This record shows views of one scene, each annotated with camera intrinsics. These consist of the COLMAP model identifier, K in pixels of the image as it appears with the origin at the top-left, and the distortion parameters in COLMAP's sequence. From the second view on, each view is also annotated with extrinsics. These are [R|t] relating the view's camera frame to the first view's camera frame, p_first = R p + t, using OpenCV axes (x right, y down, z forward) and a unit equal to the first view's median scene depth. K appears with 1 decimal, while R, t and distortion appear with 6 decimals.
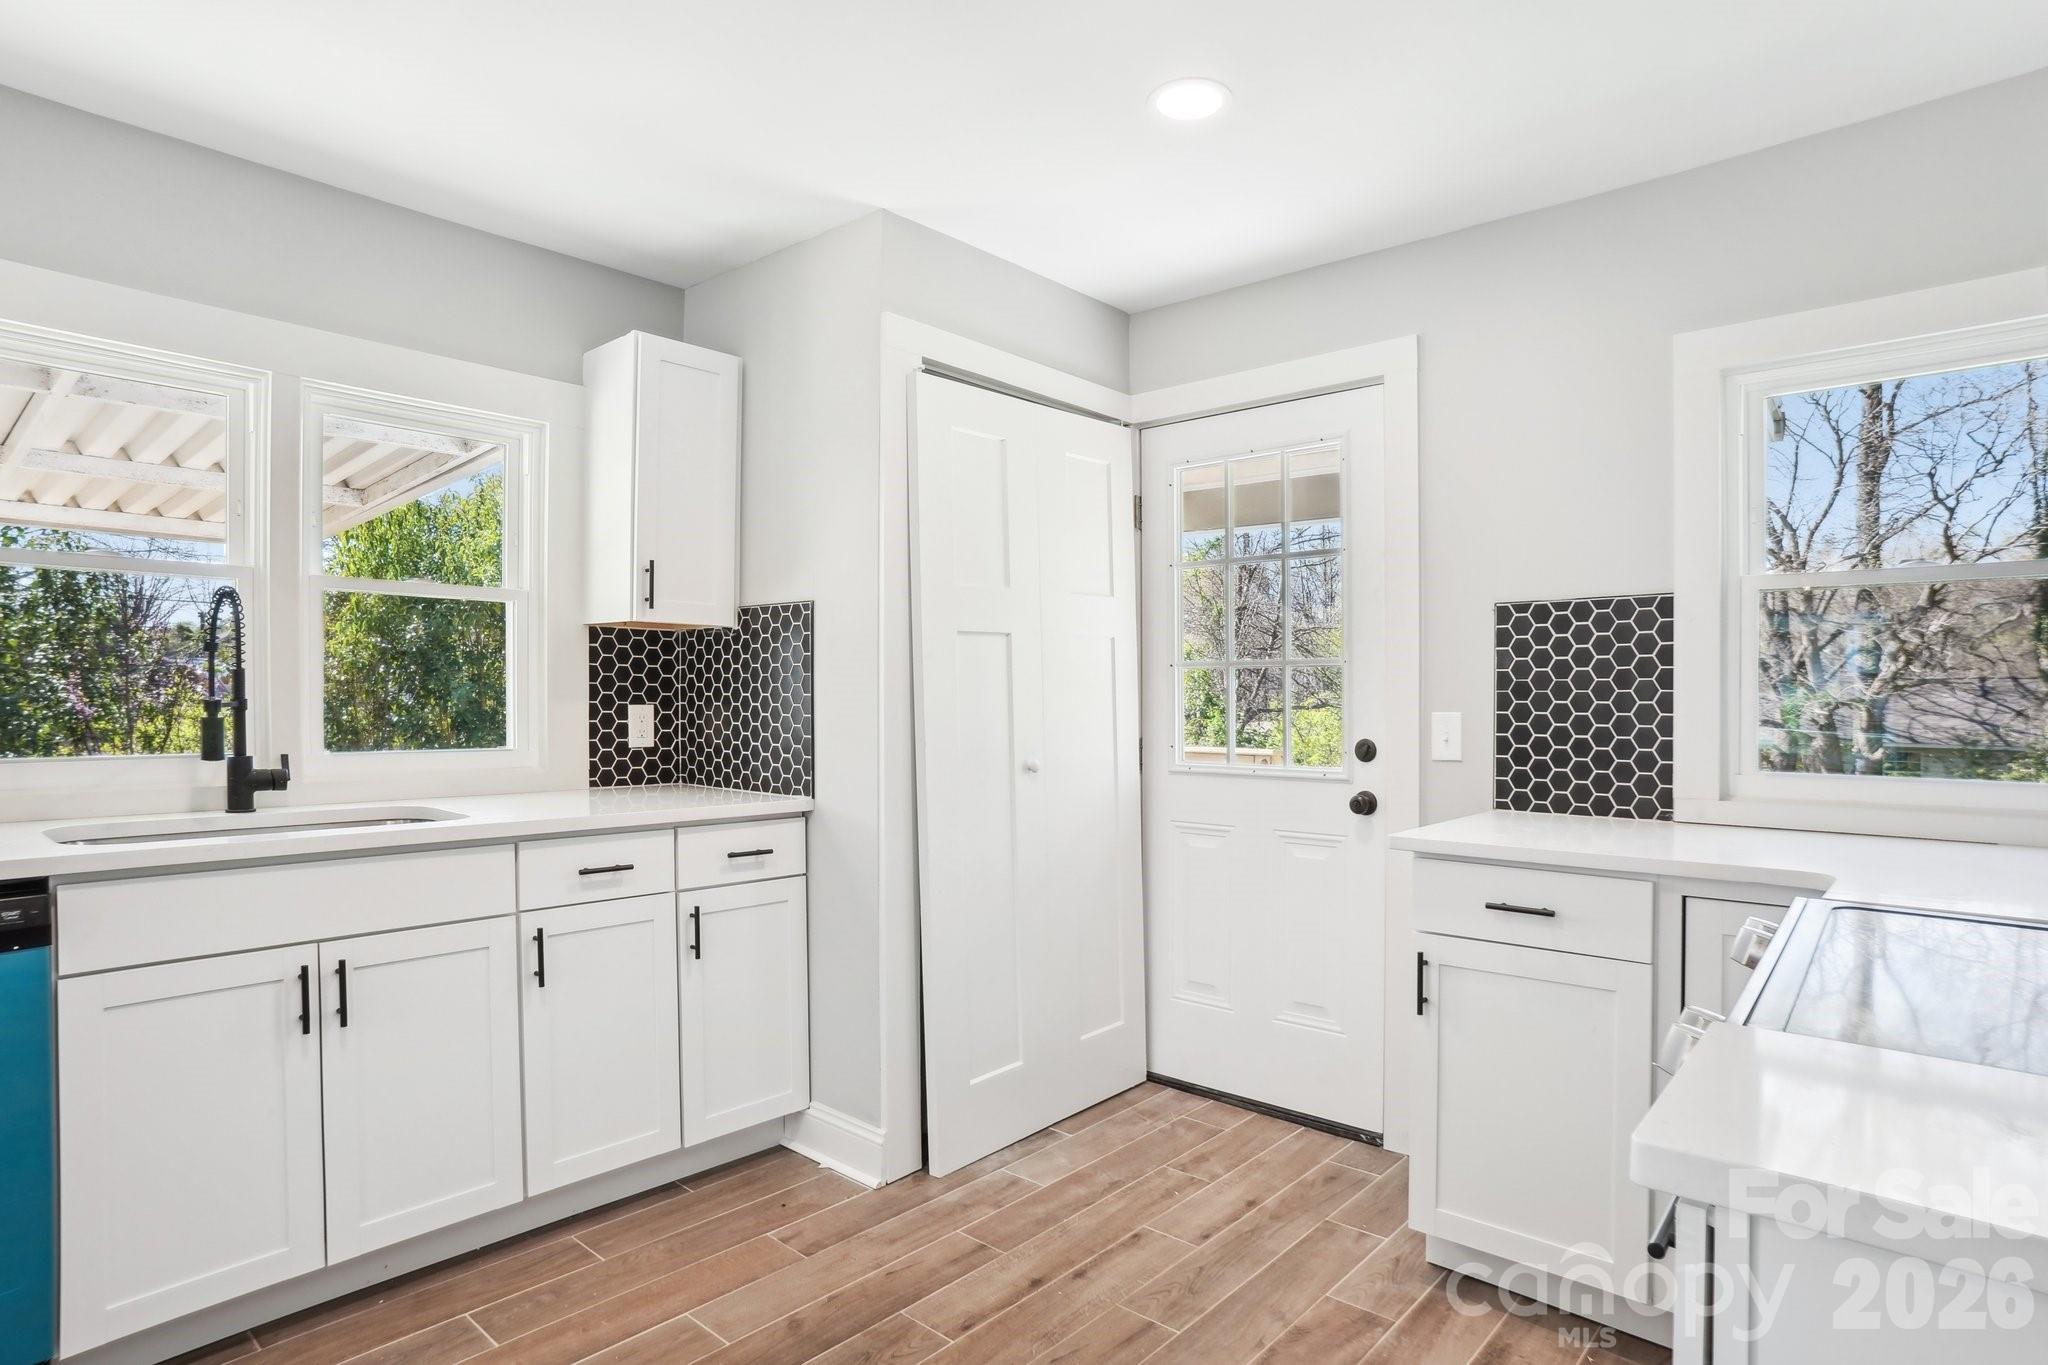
lens RADIAL K [[1112.4, 0, 1030.1], [0, 1112.4, 692.7], [0, 0, 1]] dist [-0.076710, 0.048513]
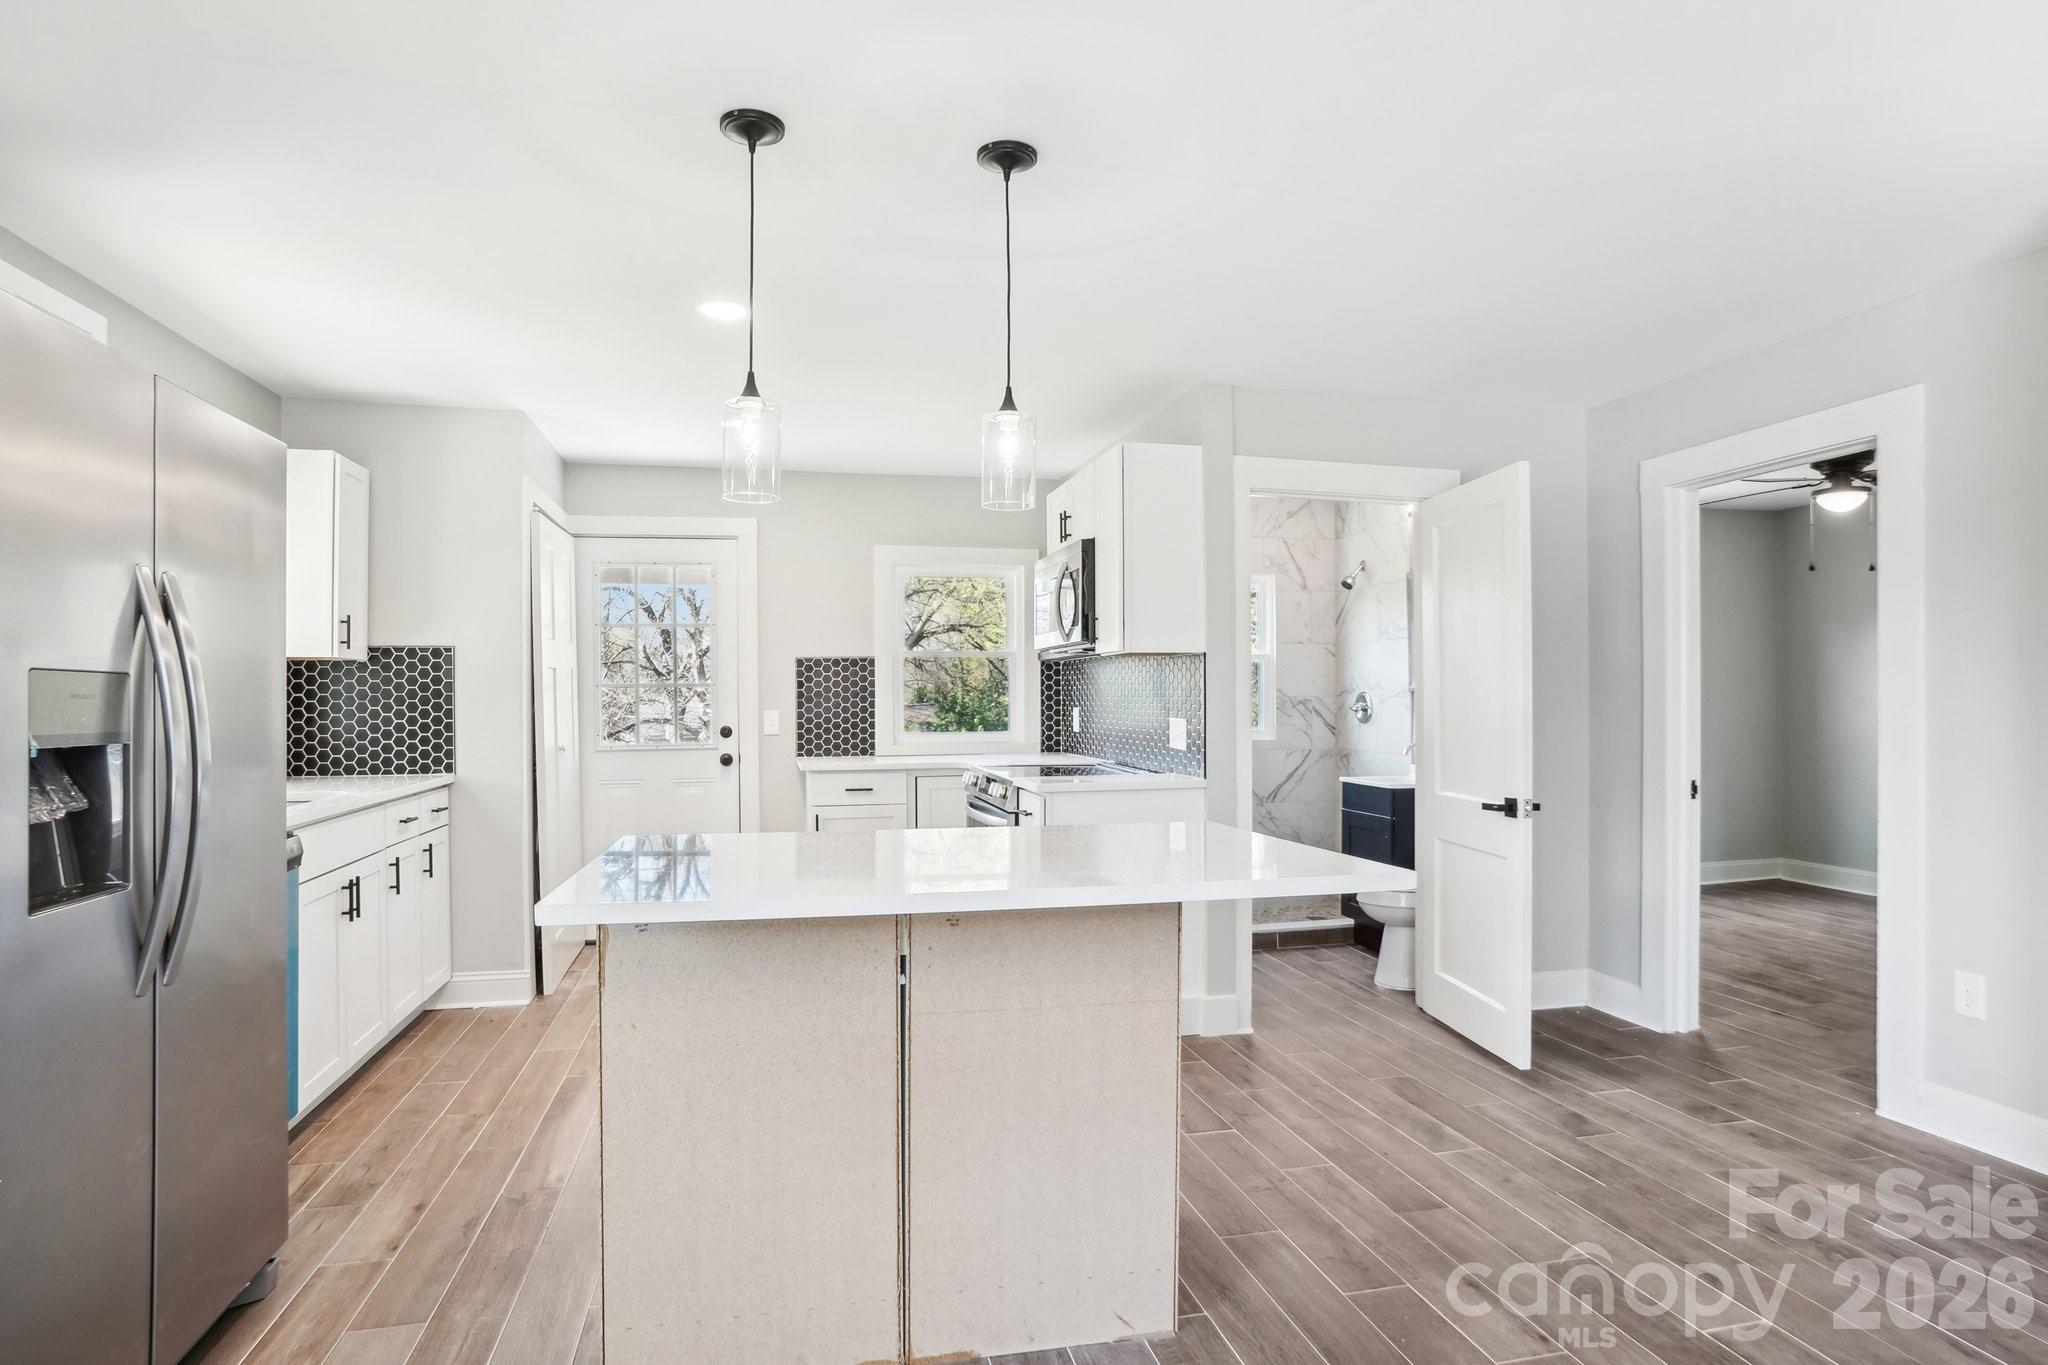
lens RADIAL K [[1112.4, 0, 1030.1], [0, 1112.4, 692.7], [0, 0, 1]] dist [-0.076710, 0.048513]
pose [[0.574105, -0.005687, 0.818762, -0.950397], [0.008914, 0.999960, 0.000695, -0.011711], [-0.818733, 0.006900, 0.574132, -0.515544]]
